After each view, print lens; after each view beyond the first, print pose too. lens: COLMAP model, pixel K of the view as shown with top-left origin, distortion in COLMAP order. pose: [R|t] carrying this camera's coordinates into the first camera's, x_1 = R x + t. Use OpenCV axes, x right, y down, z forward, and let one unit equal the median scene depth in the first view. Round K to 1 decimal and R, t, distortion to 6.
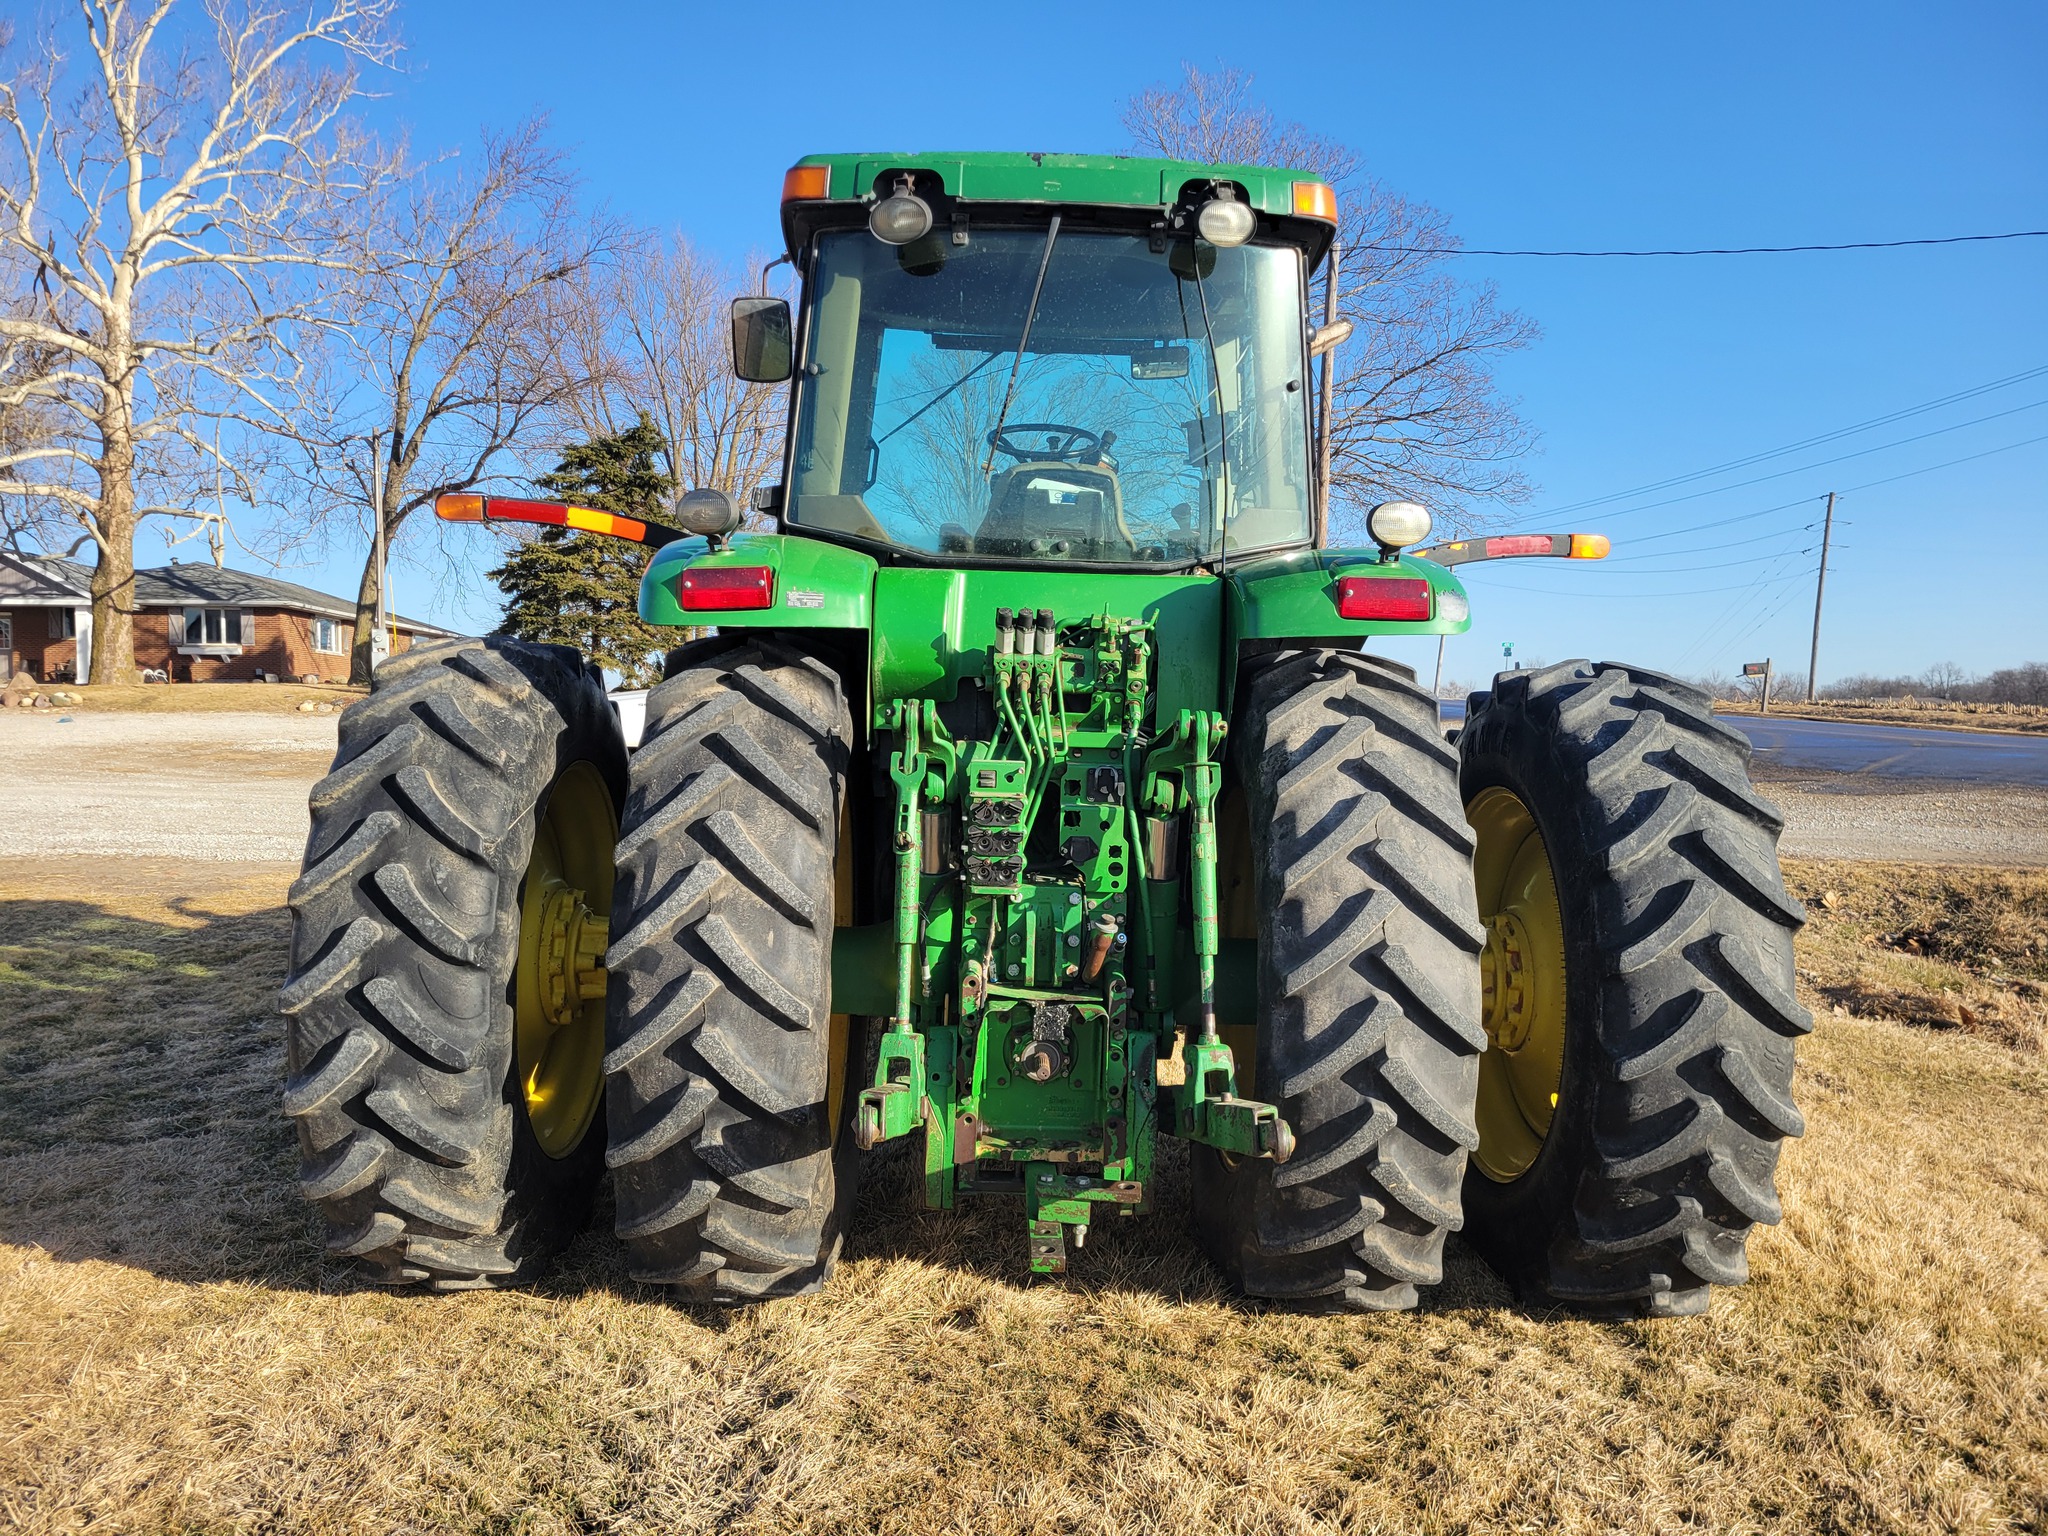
lens RADIAL K [[1648.1, 0, 1025.3], [0, 1648.1, 779.3], [0, 0, 1]] dist [0.065066, -0.007623]
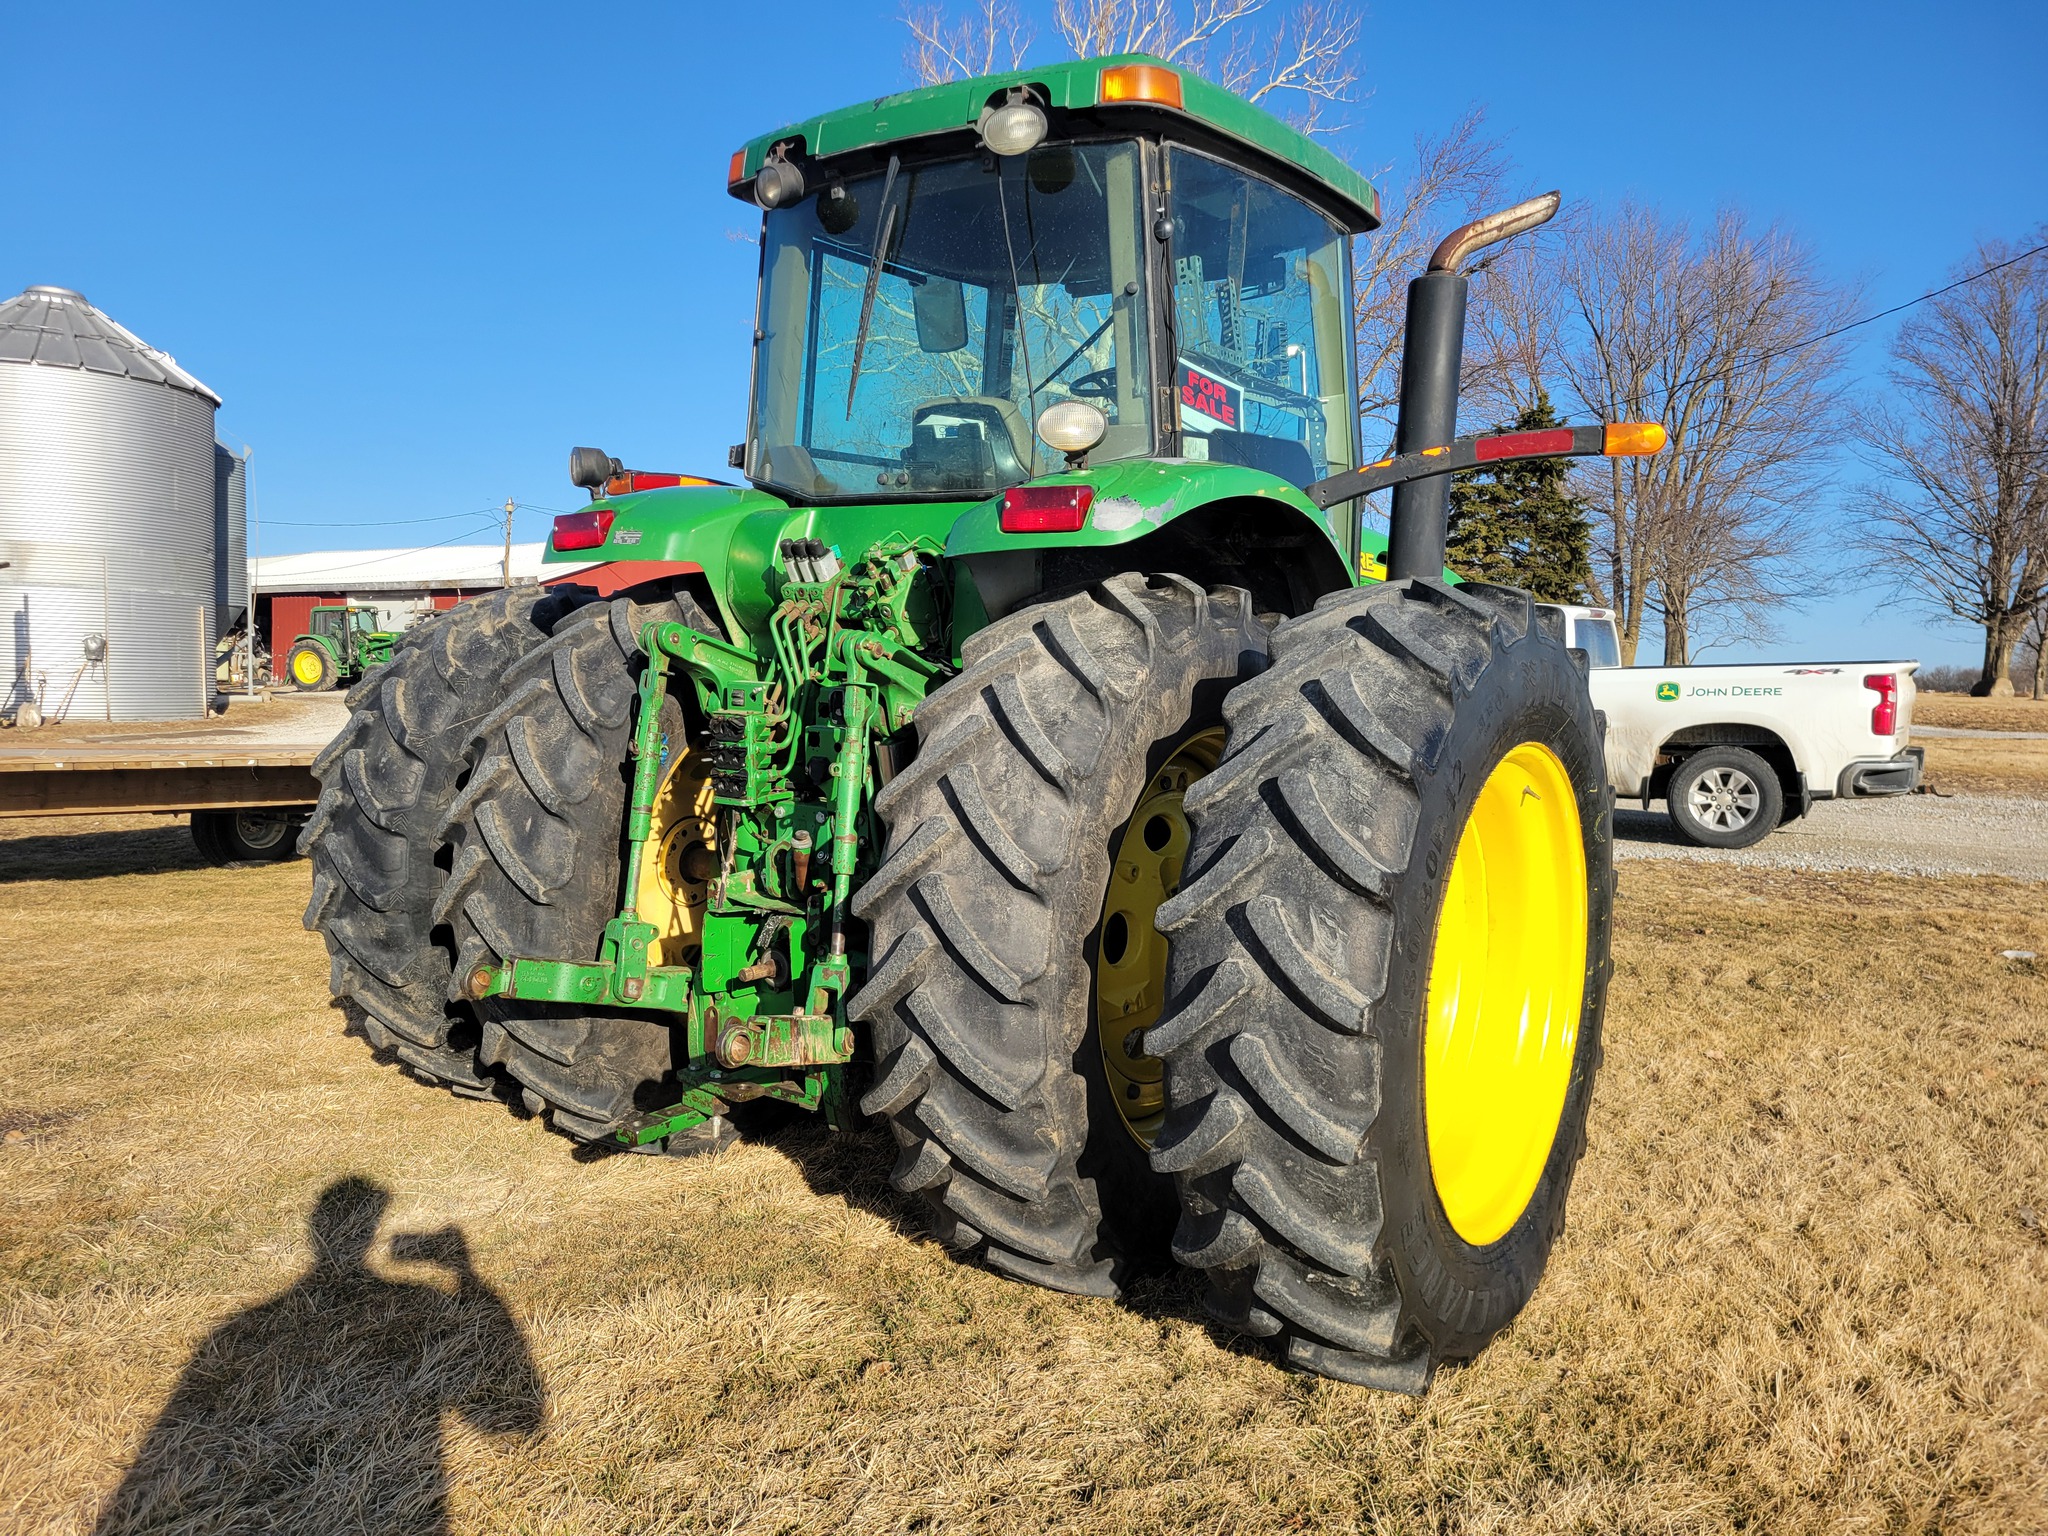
lens RADIAL K [[1663.4, 0, 1024.0], [0, 1663.4, 768.0], [0, 0, 1]] dist [0.072929, -0.072568]
pose [[0.775095, 0.041697, -0.630467, 0.743356], [-0.049533, 0.998759, 0.005159, 0.028112], [0.629900, 0.027230, 0.776199, 0.256602]]
